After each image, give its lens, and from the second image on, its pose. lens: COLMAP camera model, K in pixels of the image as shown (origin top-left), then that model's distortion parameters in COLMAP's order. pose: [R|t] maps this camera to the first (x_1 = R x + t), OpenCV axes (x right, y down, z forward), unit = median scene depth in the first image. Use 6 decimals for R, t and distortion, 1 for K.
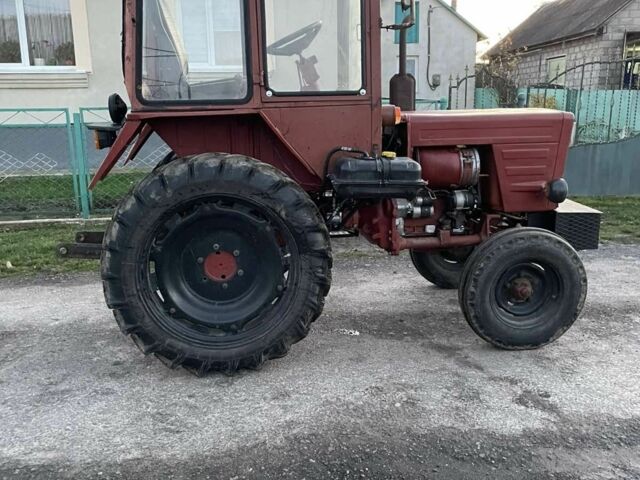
lens RADIAL K [[640.2, 0, 325.4], [0, 640.2, 237.9], [0, 0, 1]] dist [0.115148, -0.162626]
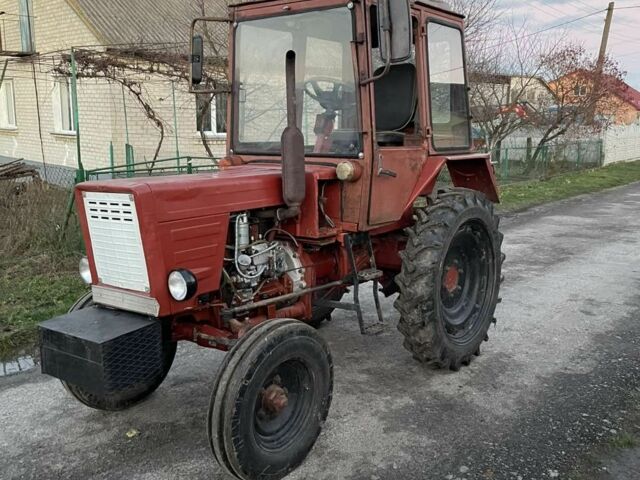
lens RADIAL K [[640.2, 0, 325.4], [0, 640.2, 237.9], [0, 0, 1]] dist [0.115148, -0.162626]
pose [[-0.711649, 0.136028, -0.689240, 0.770014], [-0.146717, 0.930666, 0.335163, -0.468962], [0.687044, 0.339642, -0.642350, 1.864415]]
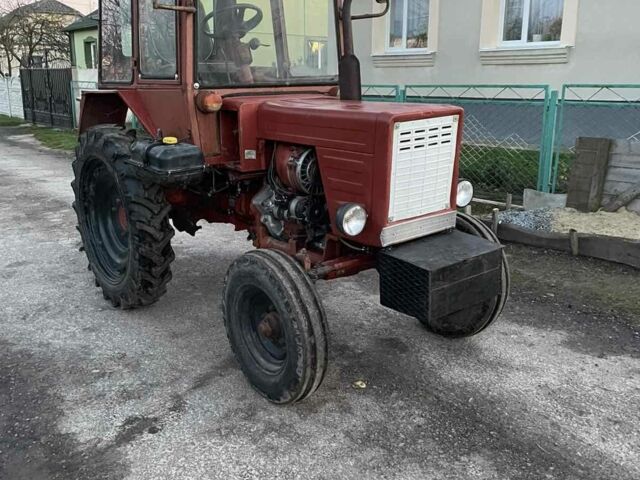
lens RADIAL K [[640.2, 0, 325.4], [0, 640.2, 237.9], [0, 0, 1]] dist [0.115148, -0.162626]
pose [[0.515087, 0.223158, -0.827578, 1.017193], [-0.188693, 0.971349, 0.144483, -0.162385], [0.836110, 0.081737, 0.542438, 0.631910]]
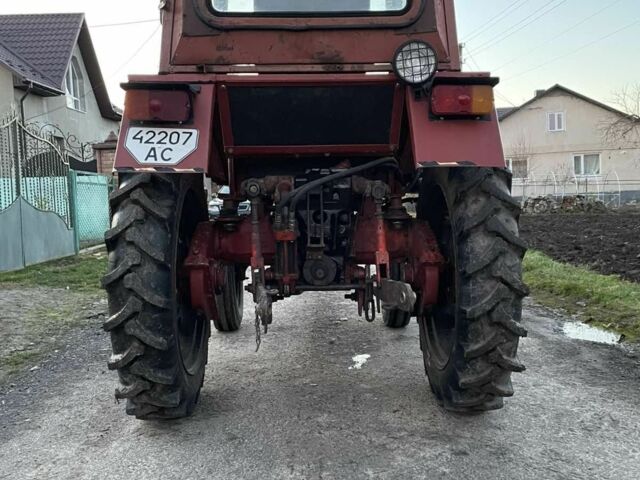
lens RADIAL K [[640.2, 0, 325.4], [0, 640.2, 237.9], [0, 0, 1]] dist [0.115148, -0.162626]
pose [[0.100120, -0.058383, 0.993261, -0.967552], [0.239917, 0.970237, 0.032846, -0.067134], [-0.965617, 0.235012, 0.111147, 1.015522]]
